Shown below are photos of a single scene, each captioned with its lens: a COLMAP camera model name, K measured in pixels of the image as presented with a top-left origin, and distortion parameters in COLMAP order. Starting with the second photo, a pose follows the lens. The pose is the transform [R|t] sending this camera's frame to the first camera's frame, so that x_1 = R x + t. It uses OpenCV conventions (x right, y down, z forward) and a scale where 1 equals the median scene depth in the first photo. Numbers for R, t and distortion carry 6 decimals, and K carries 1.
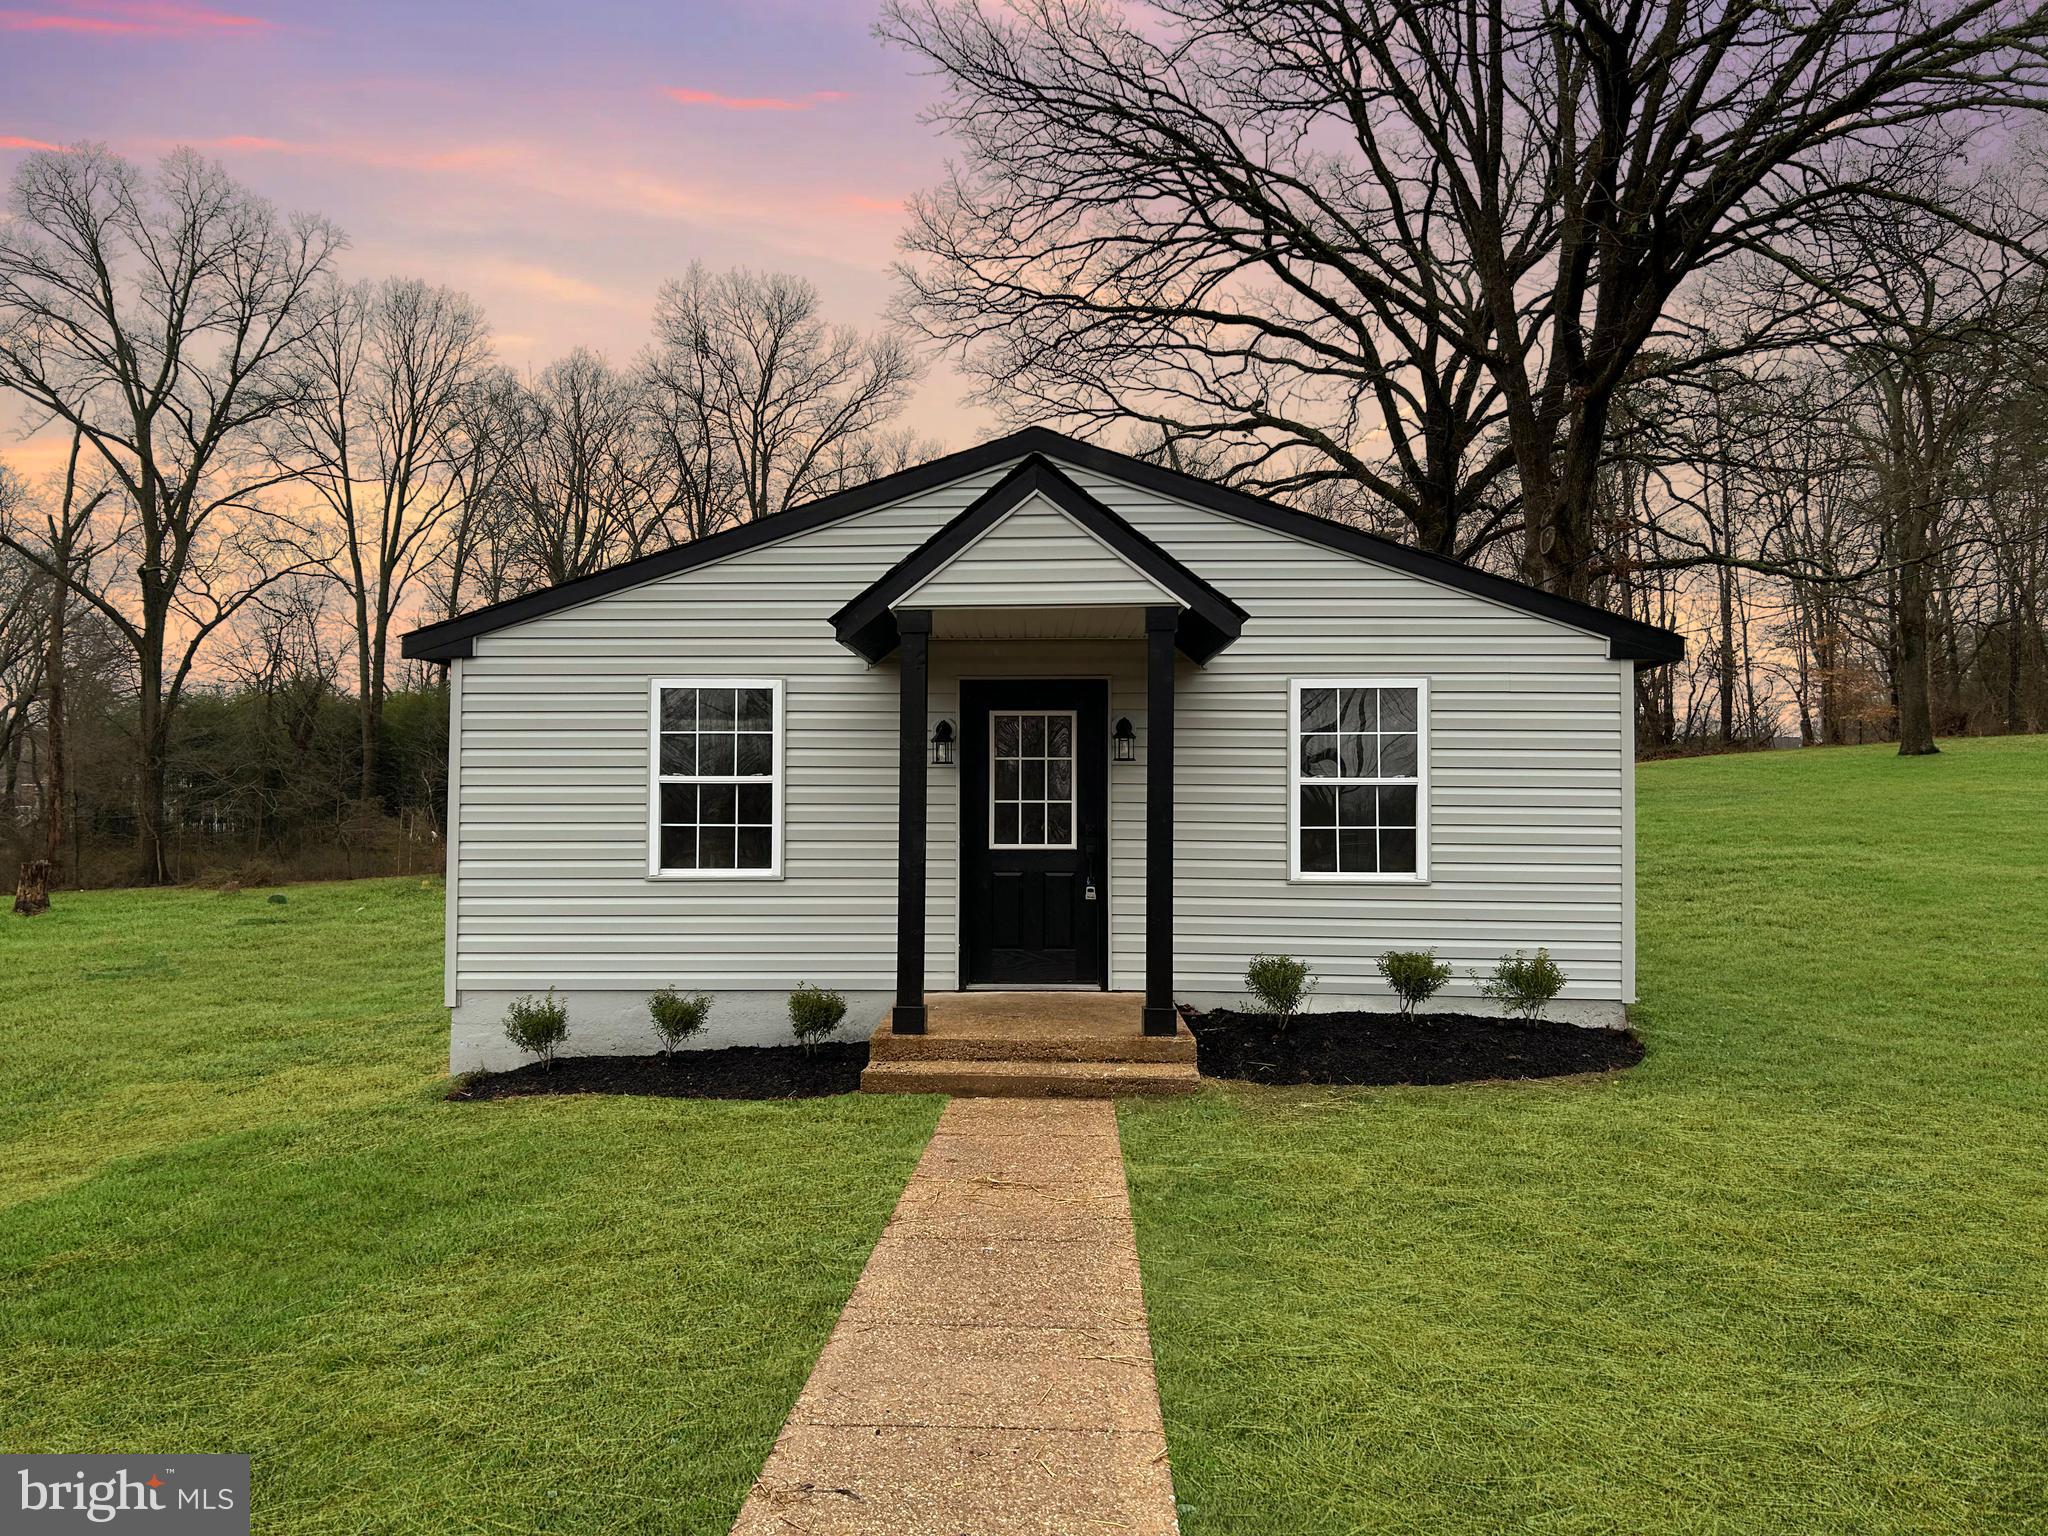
lens RADIAL K [[1505.5, 0, 1024.0], [0, 1505.5, 768.0], [0, 0, 1]] dist [-0.006189, -0.003707]
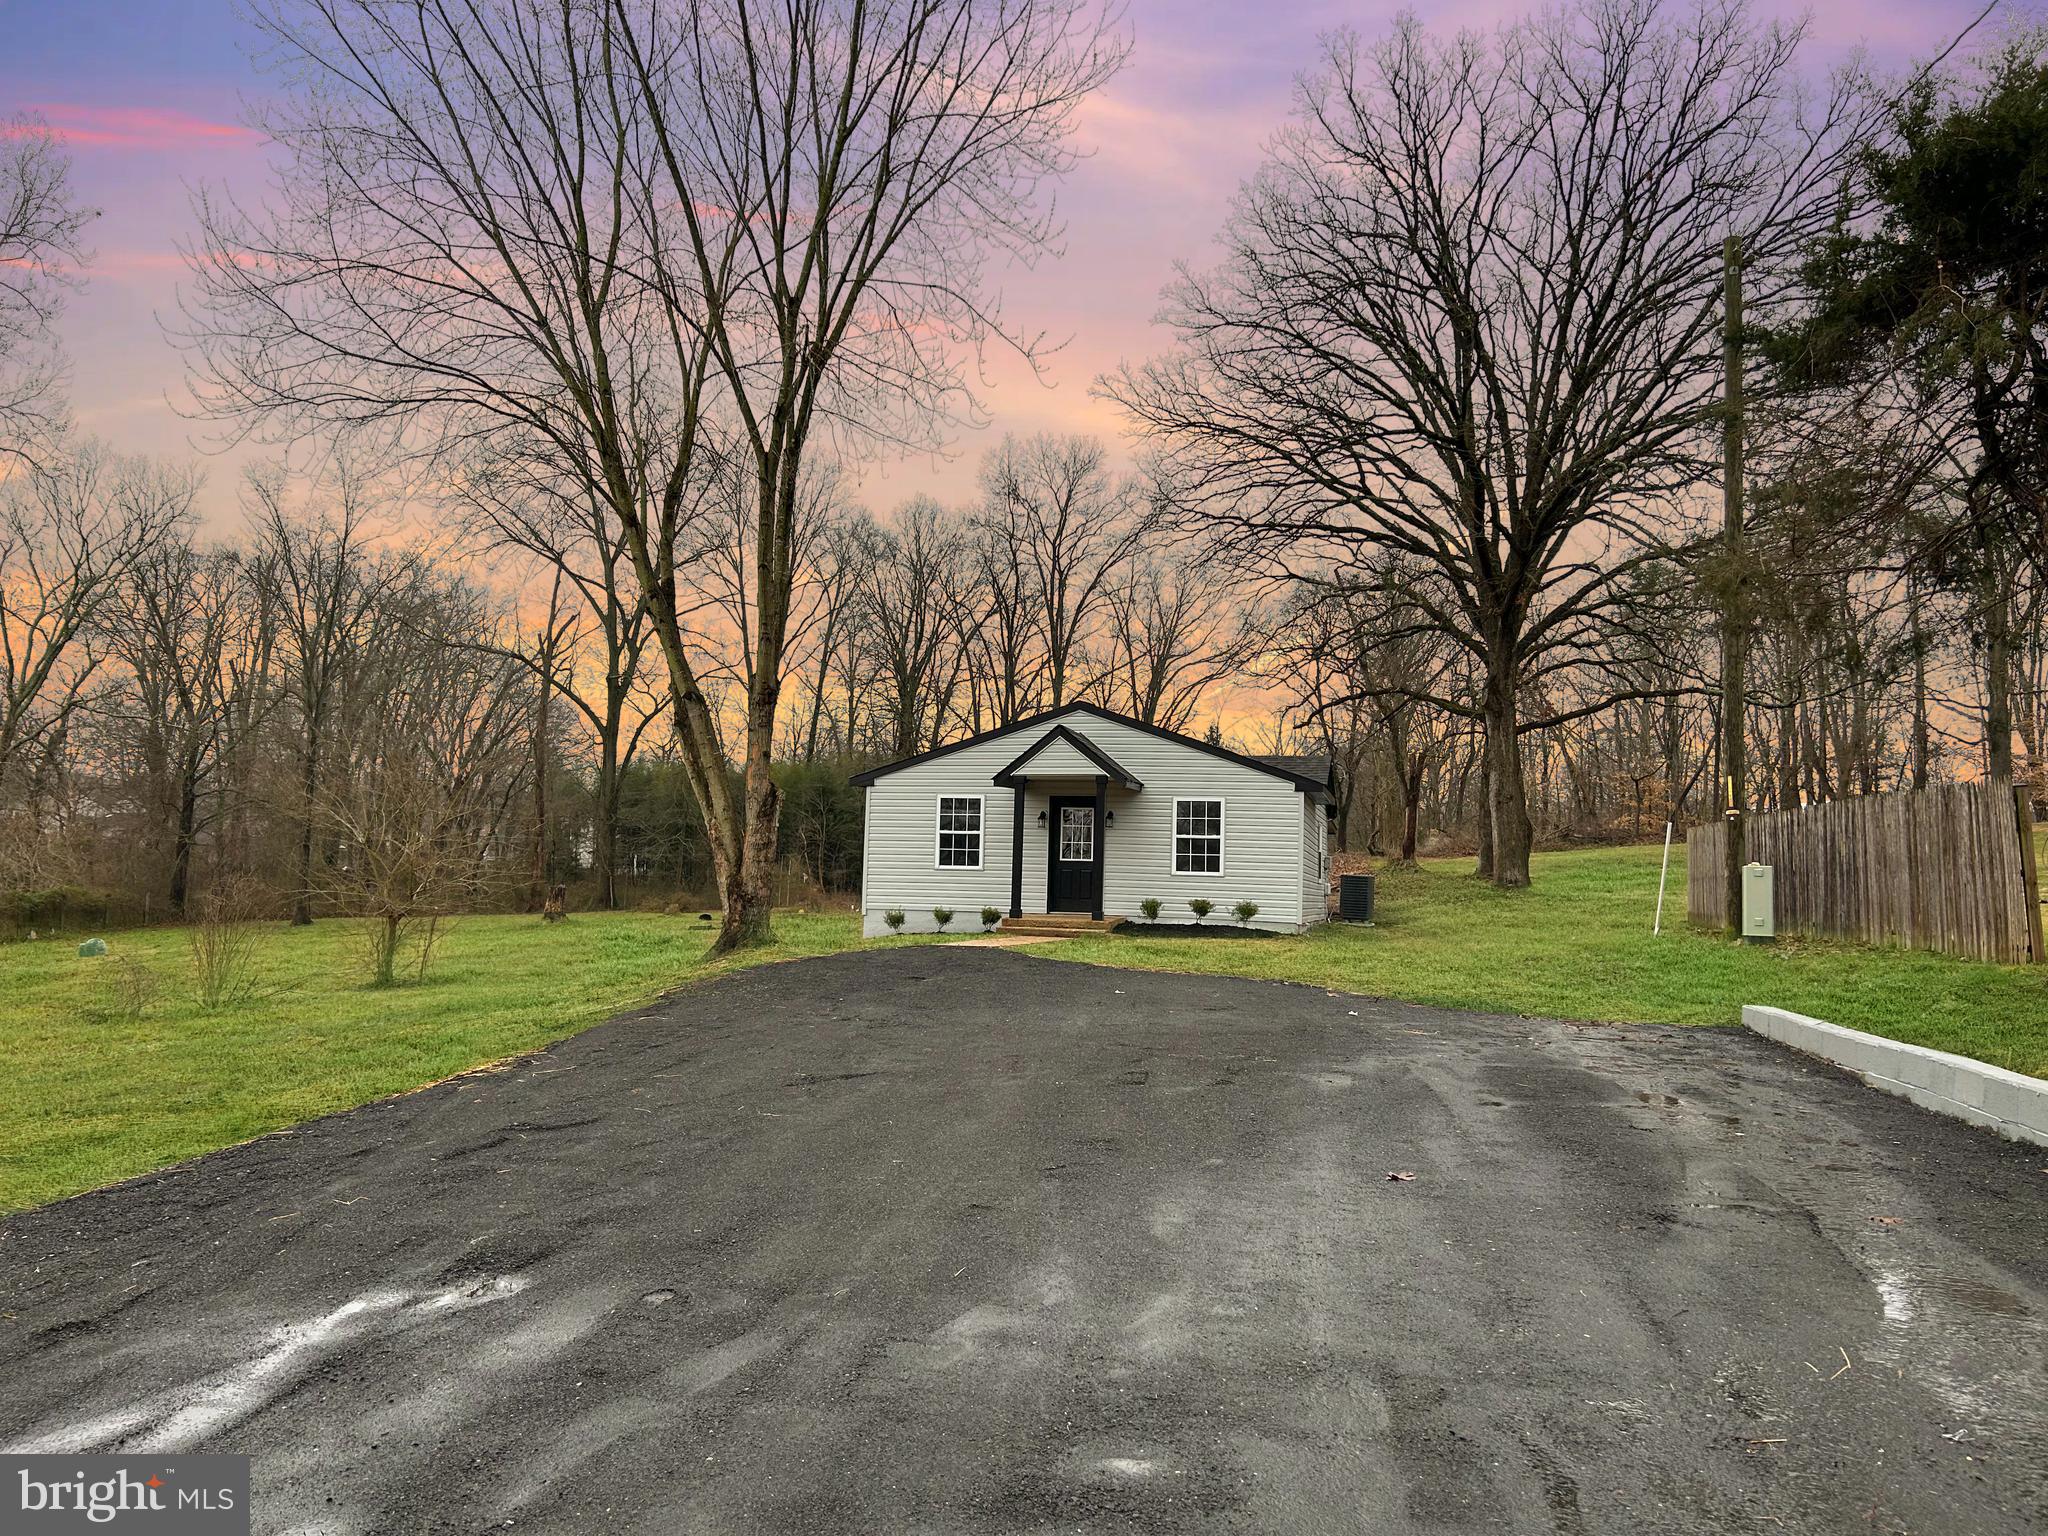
lens RADIAL K [[1547.9, 0, 1024.0], [0, 1547.9, 768.0], [0, 0, 1]] dist [0.002254, 0.000080]
pose [[0.976194, 0.006102, -0.216814, 0.083825], [-0.014918, 0.999126, -0.039046, -0.000176], [0.216386, 0.041351, 0.975432, -0.277009]]
